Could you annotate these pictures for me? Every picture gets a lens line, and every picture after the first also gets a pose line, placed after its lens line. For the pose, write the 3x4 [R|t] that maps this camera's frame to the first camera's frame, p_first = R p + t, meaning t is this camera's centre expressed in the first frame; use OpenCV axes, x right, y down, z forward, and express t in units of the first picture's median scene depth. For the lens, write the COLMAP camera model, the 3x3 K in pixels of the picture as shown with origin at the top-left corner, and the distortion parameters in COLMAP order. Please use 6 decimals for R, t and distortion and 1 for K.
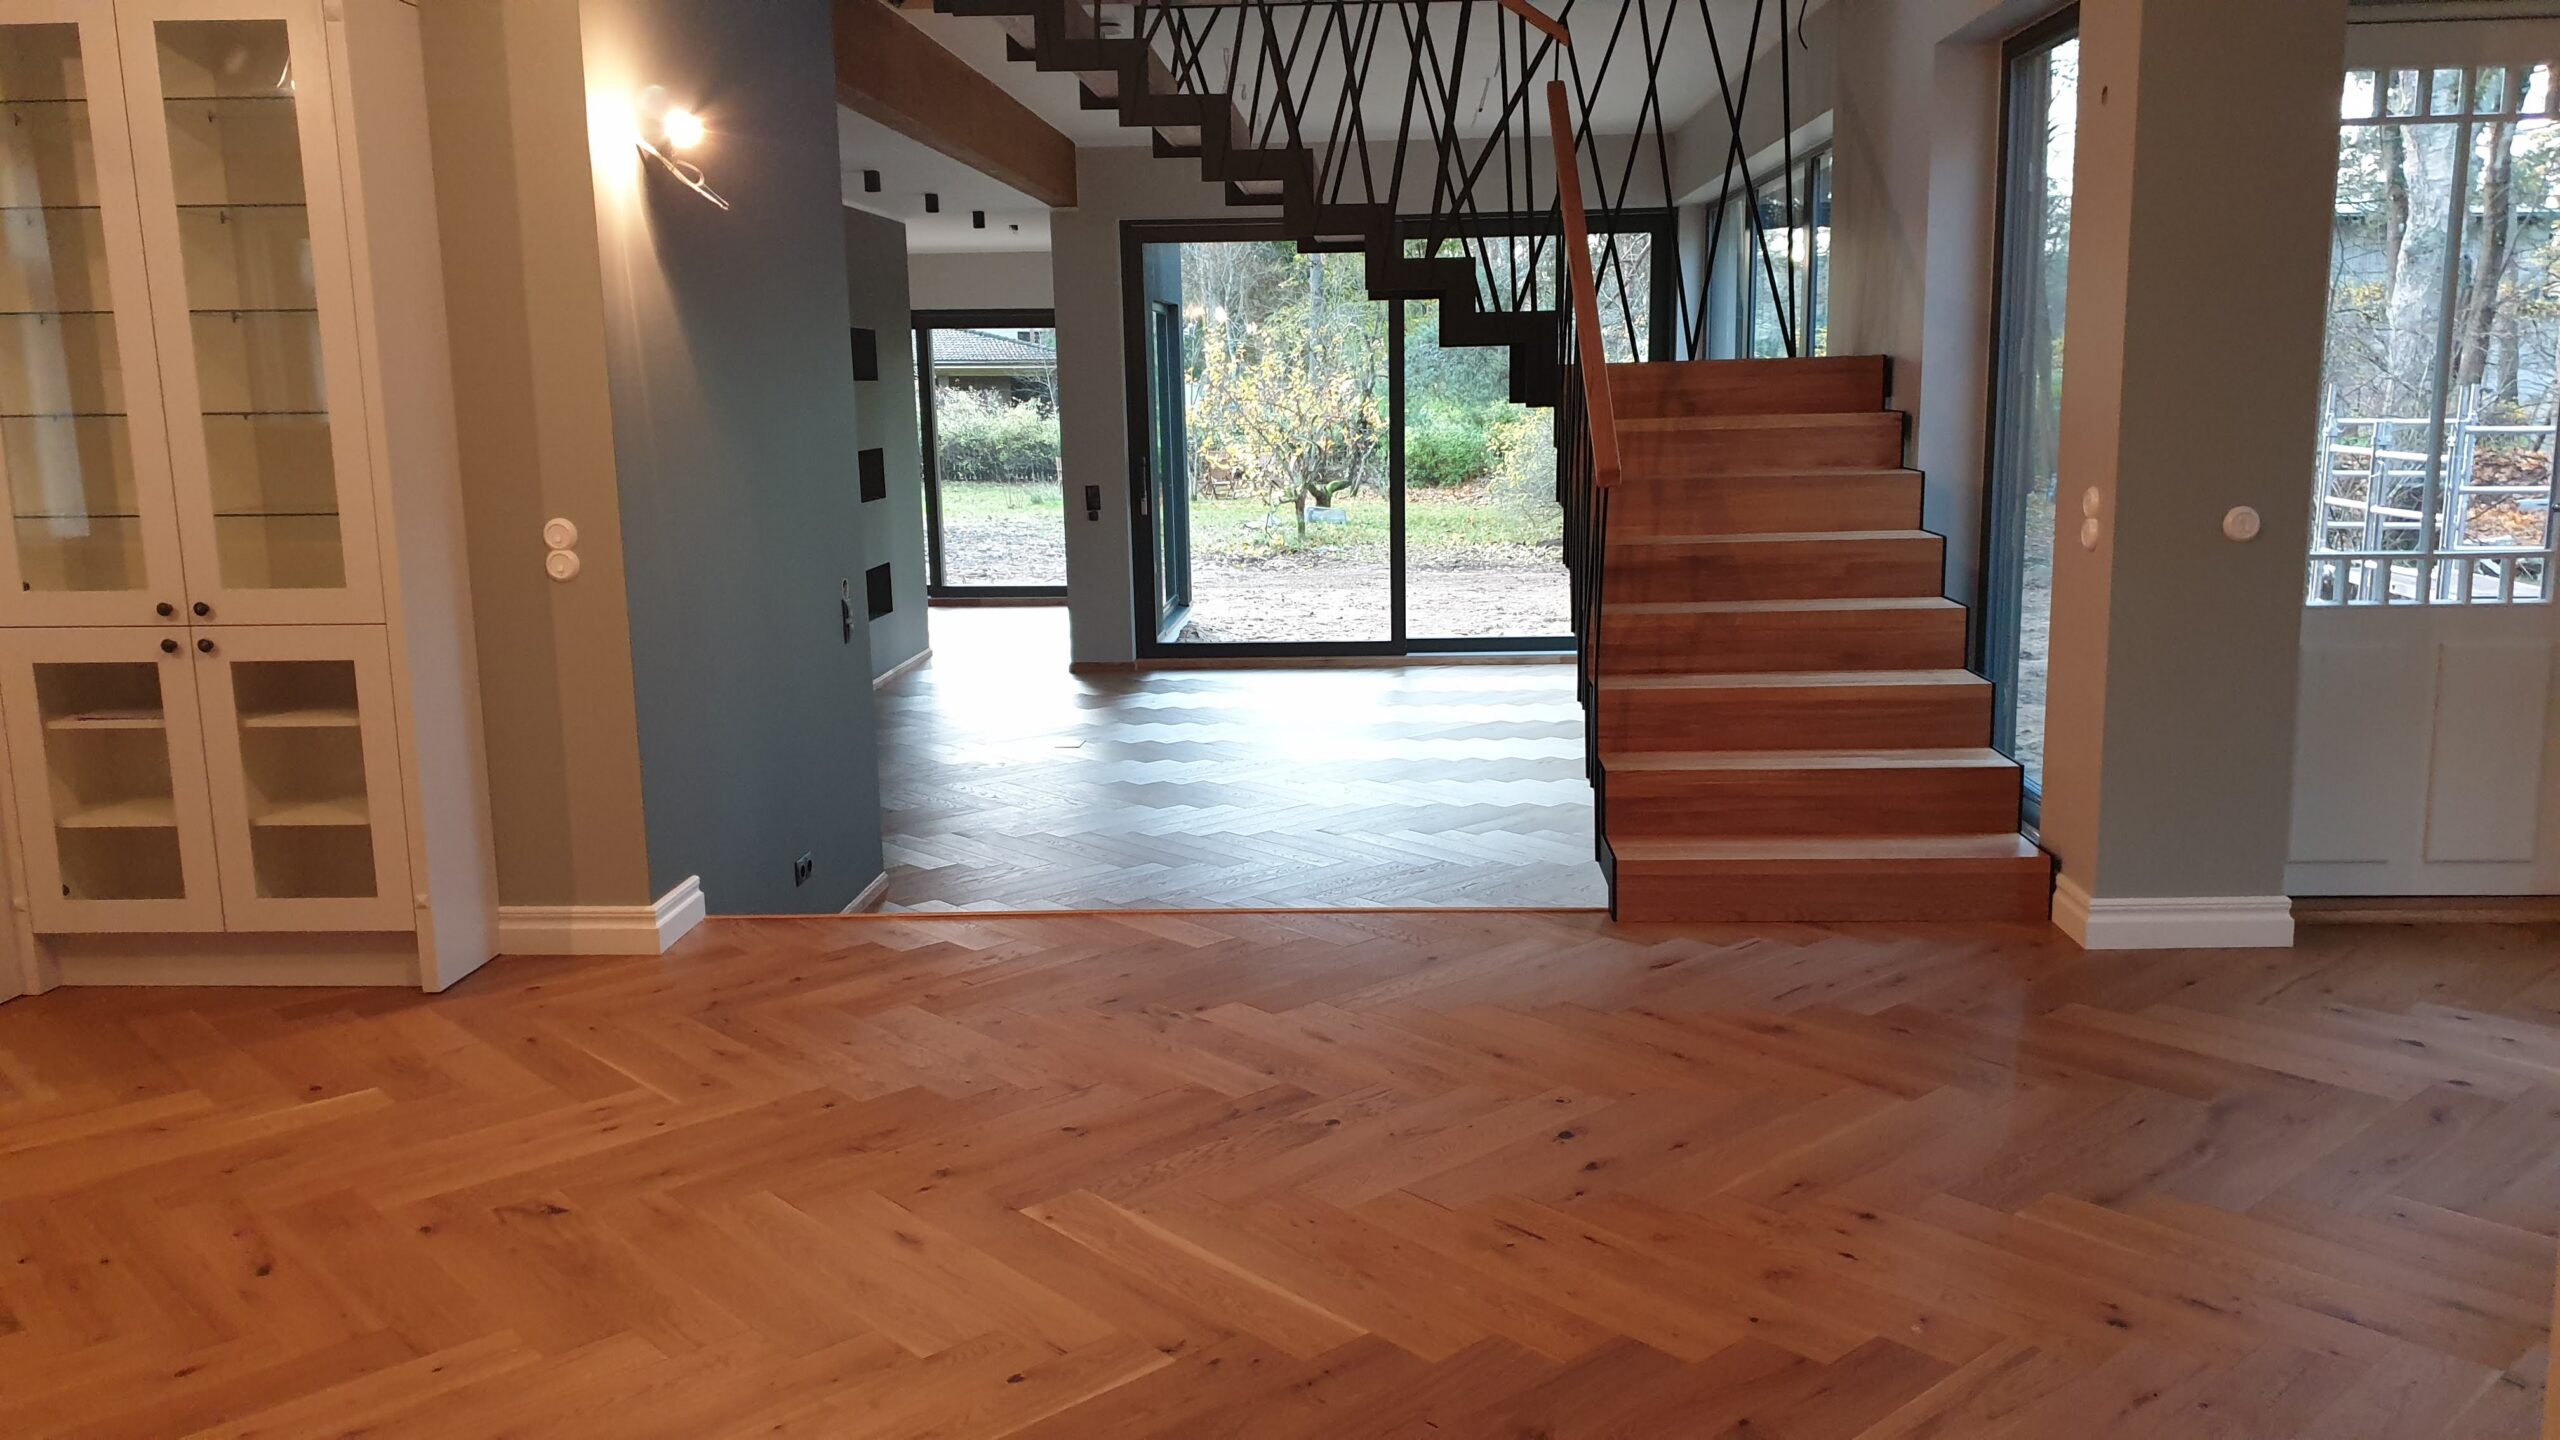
lens RADIAL K [[1901.2, 0, 1280.0], [0, 1901.2, 720.0], [0, 0, 1]] dist [0.149256, -0.000488]
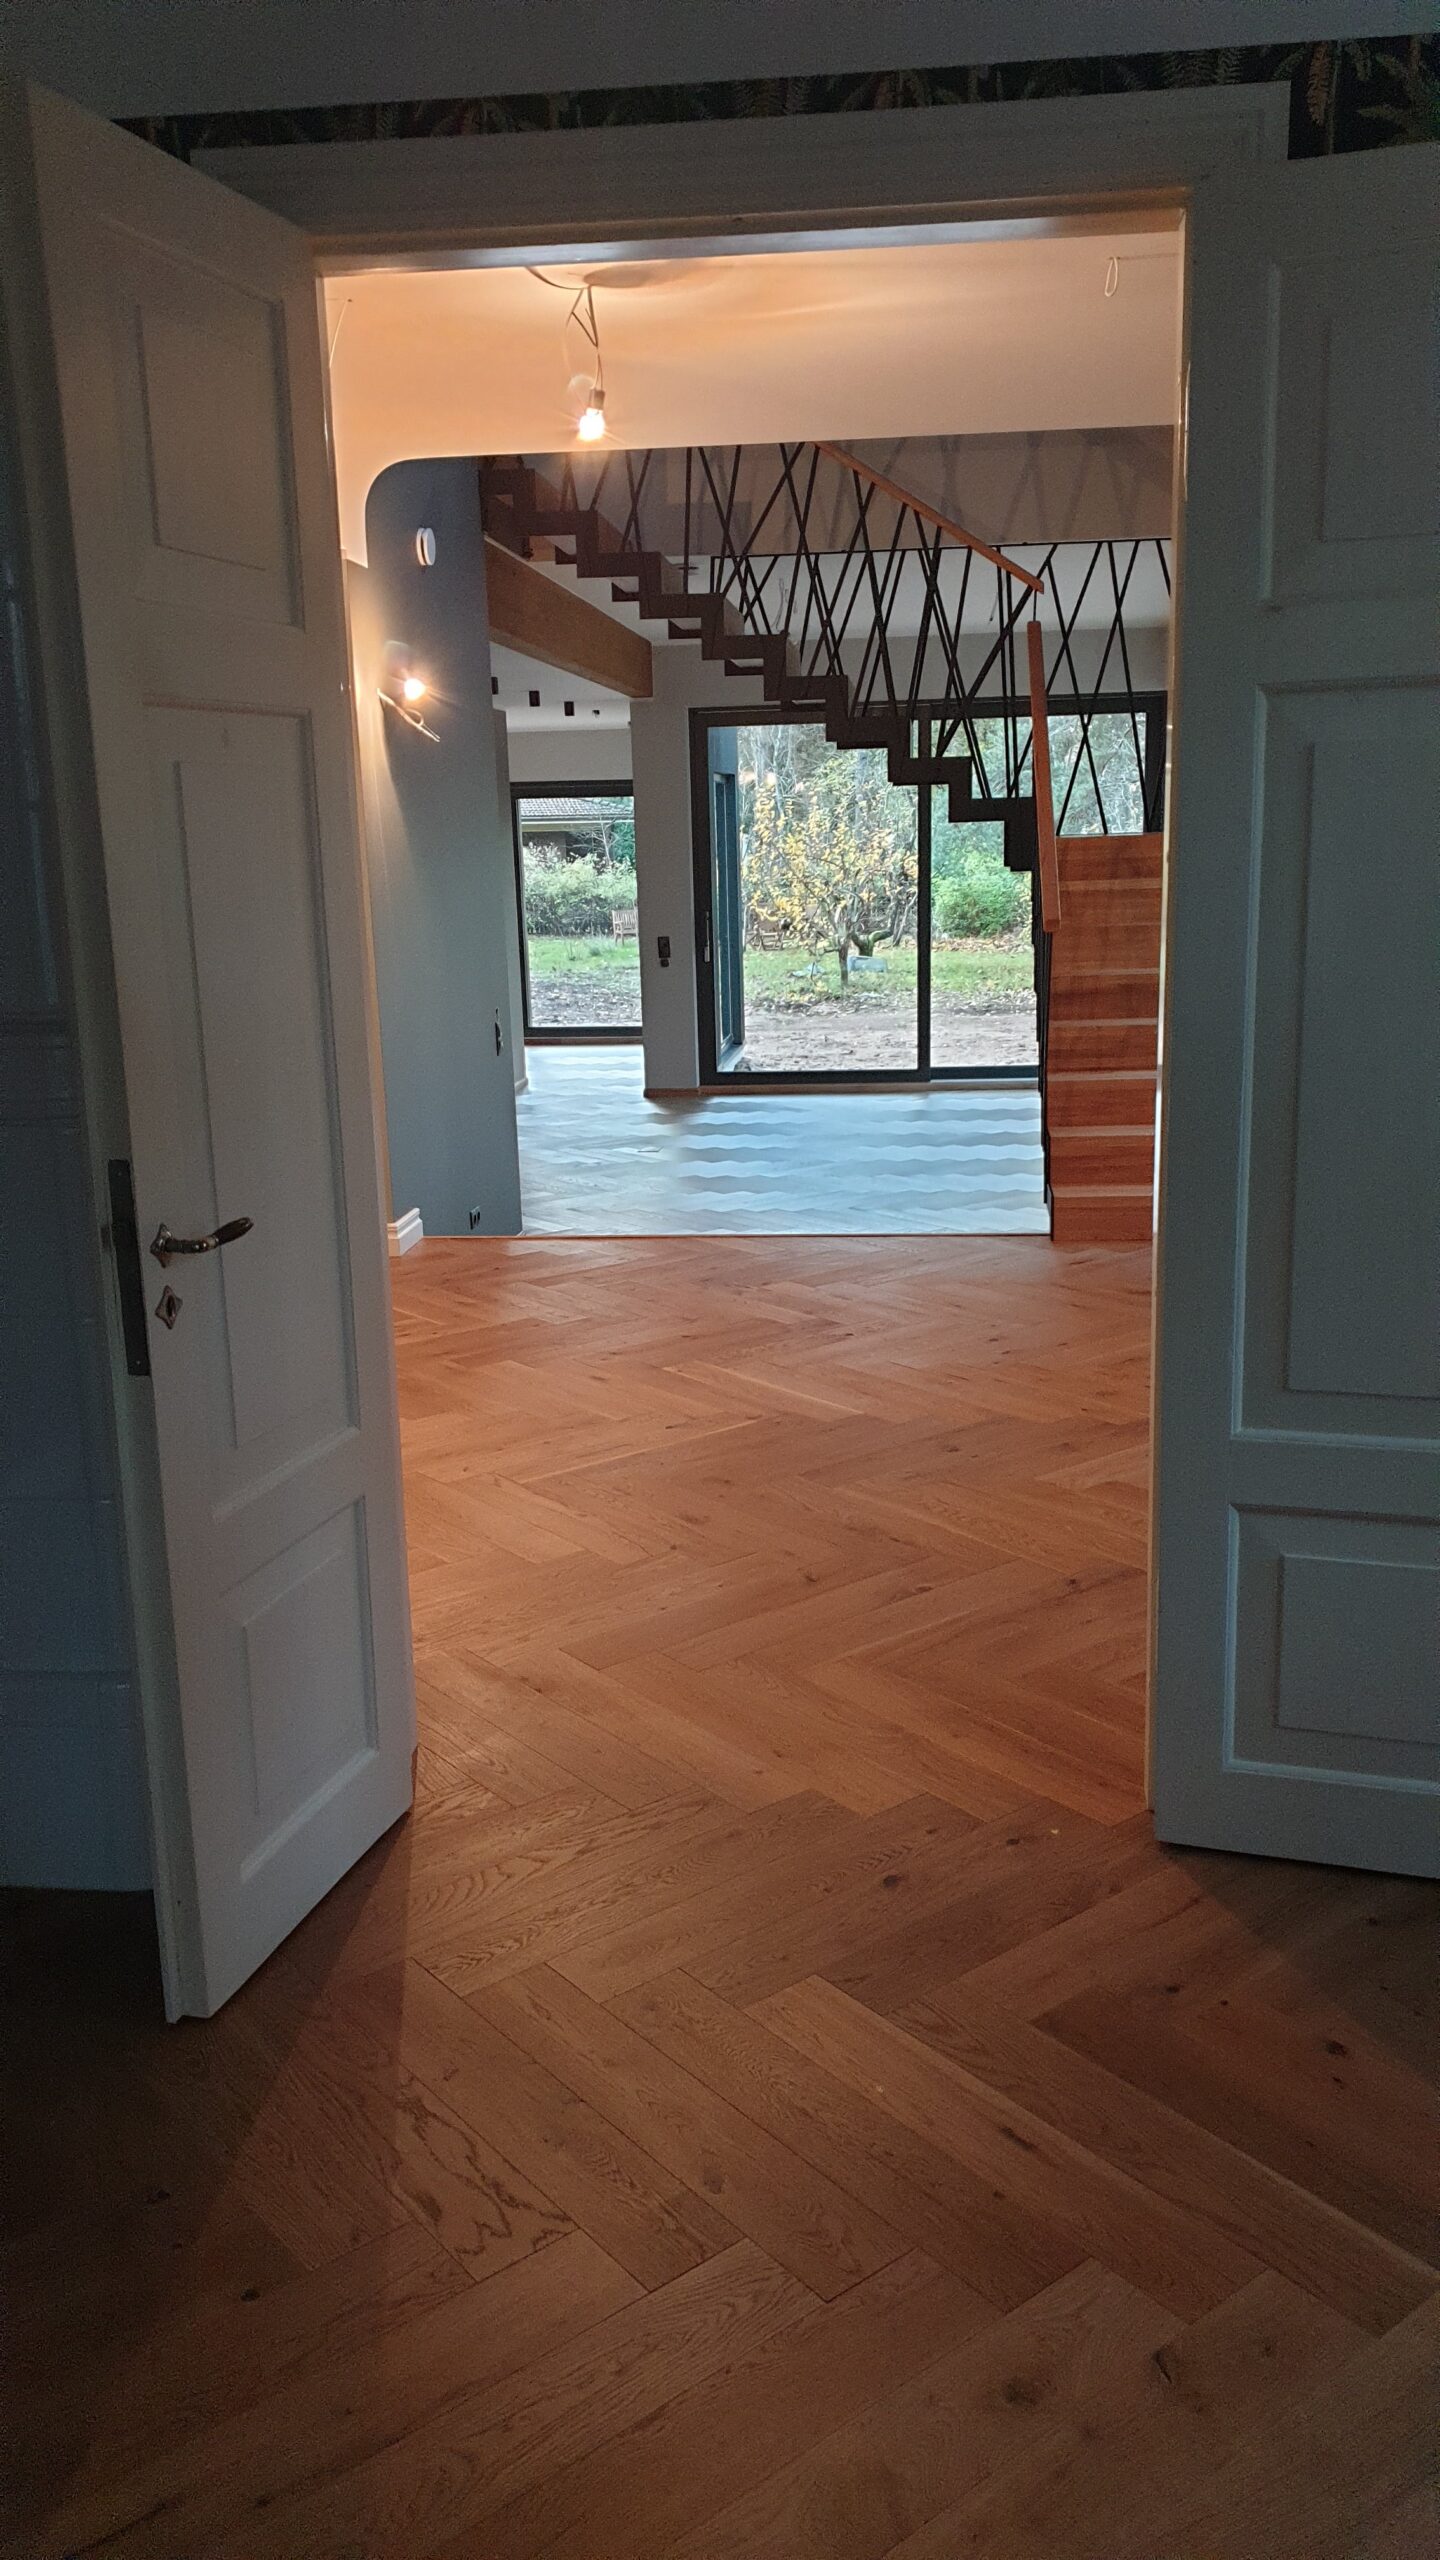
lens RADIAL K [[1901.2, 0, 720.0], [0, 1901.2, 1280.0], [0, 0, 1]] dist [0.149256, -0.000488]
pose [[0.998483, 0.004336, -0.054889, 0.002103], [-0.001317, 0.998490, 0.054912, 0.023707], [0.055044, -0.054757, 0.996981, -0.183060]]
